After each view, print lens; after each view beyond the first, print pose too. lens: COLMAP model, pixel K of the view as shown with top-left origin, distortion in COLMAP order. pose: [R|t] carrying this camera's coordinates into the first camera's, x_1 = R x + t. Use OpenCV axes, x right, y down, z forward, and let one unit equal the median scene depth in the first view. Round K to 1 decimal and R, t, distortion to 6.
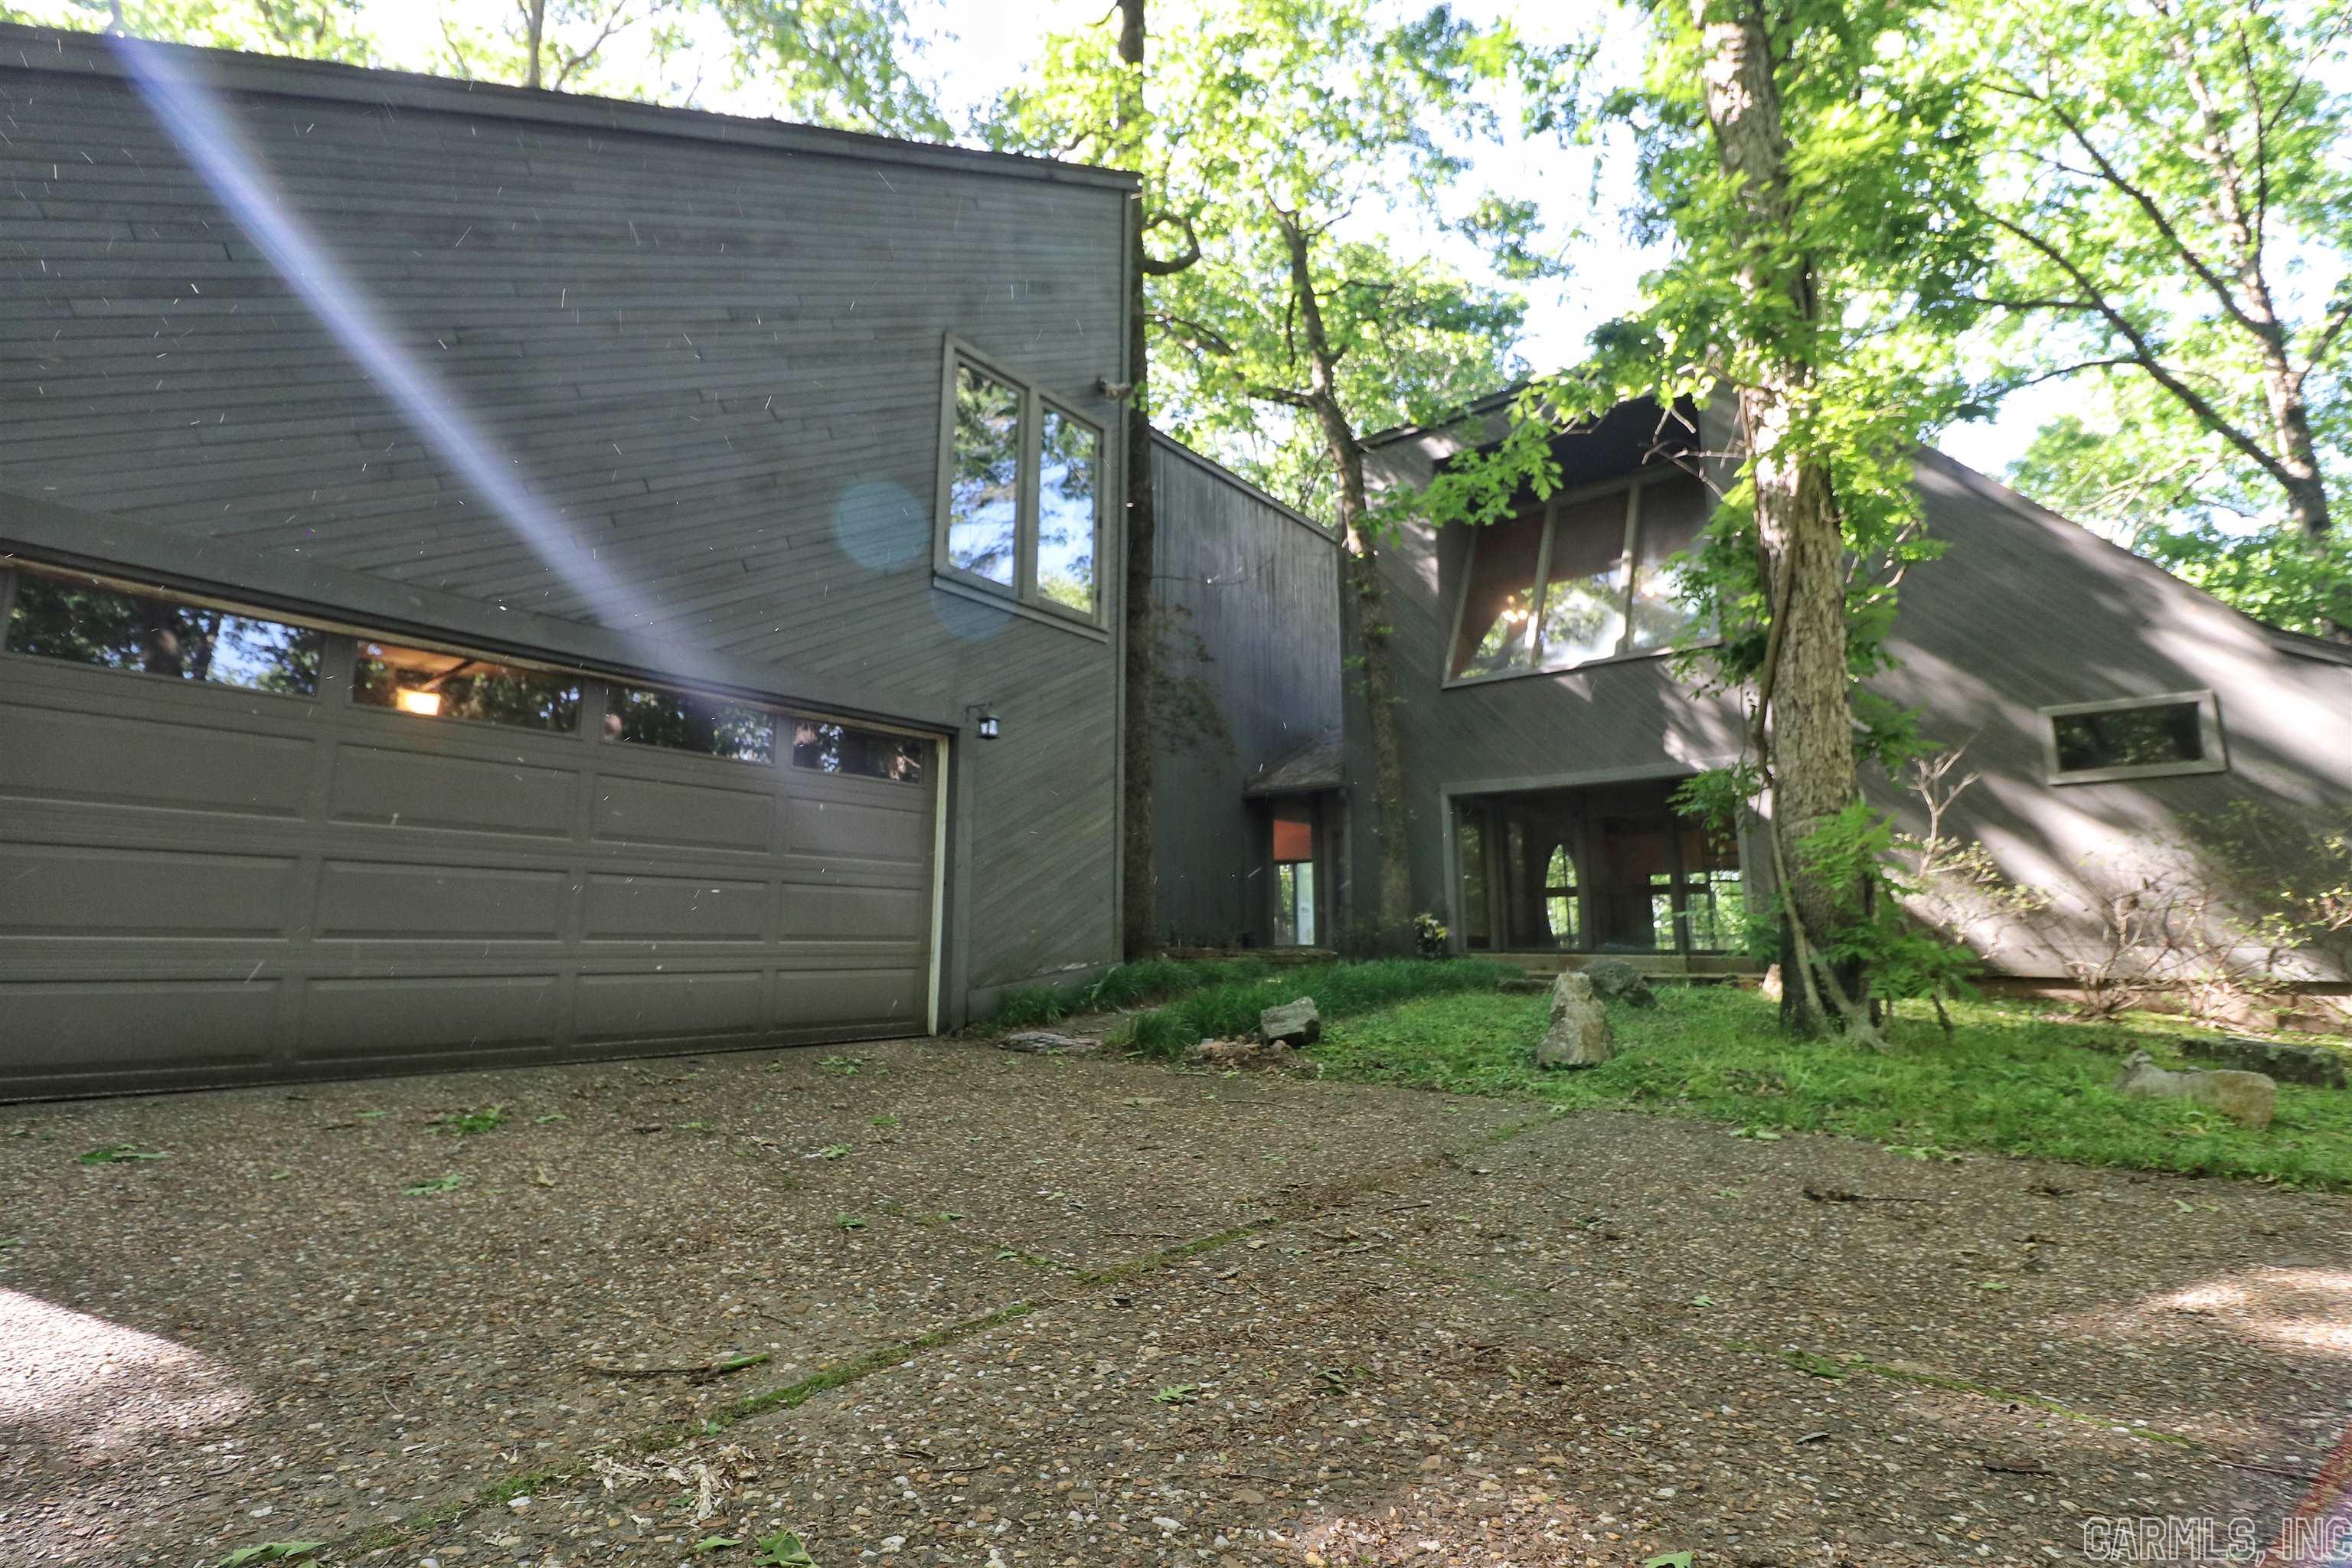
lens RADIAL K [[1108.9, 0, 1179.7], [0, 1108.9, 745.9], [0, 0, 1]] dist [-0.000948, -0.012048]
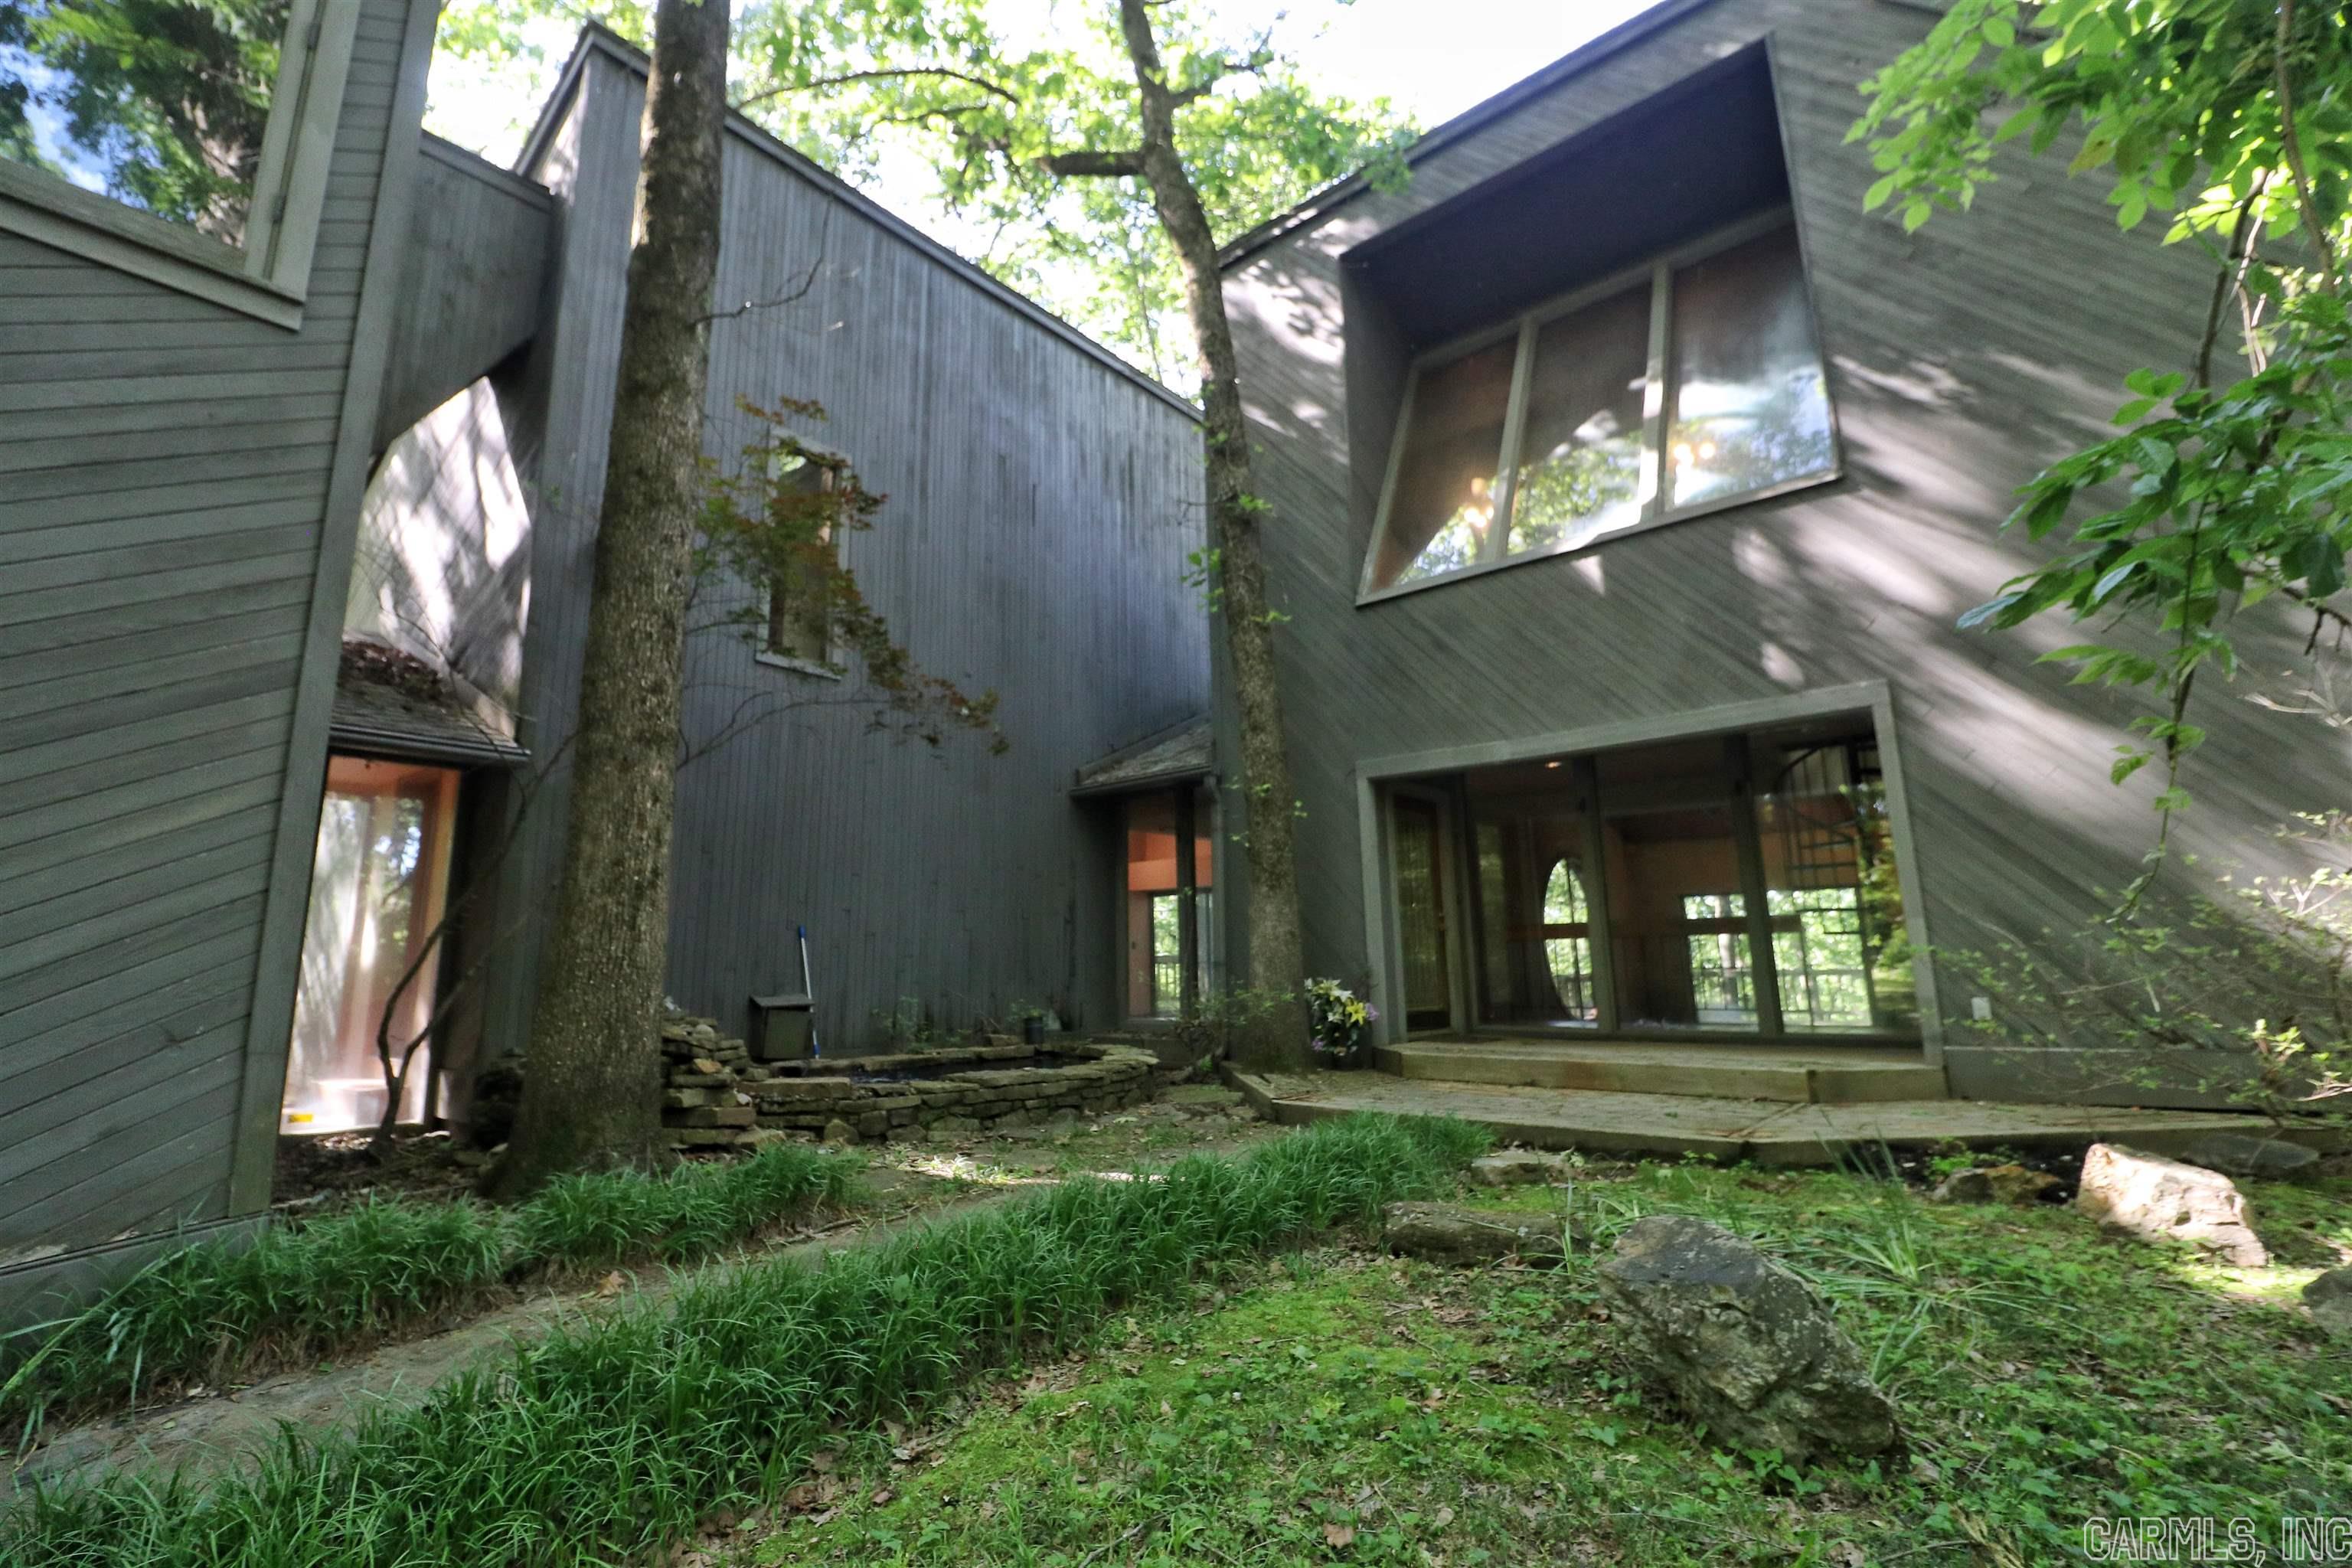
lens RADIAL K [[1108.9, 0, 1179.7], [0, 1108.9, 745.9], [0, 0, 1]] dist [-0.000948, -0.012048]
pose [[0.999755, -0.021757, -0.004169, 0.137116], [0.021649, 0.999468, -0.024373, 0.037585], [0.004697, 0.024277, 0.999694, 0.382362]]
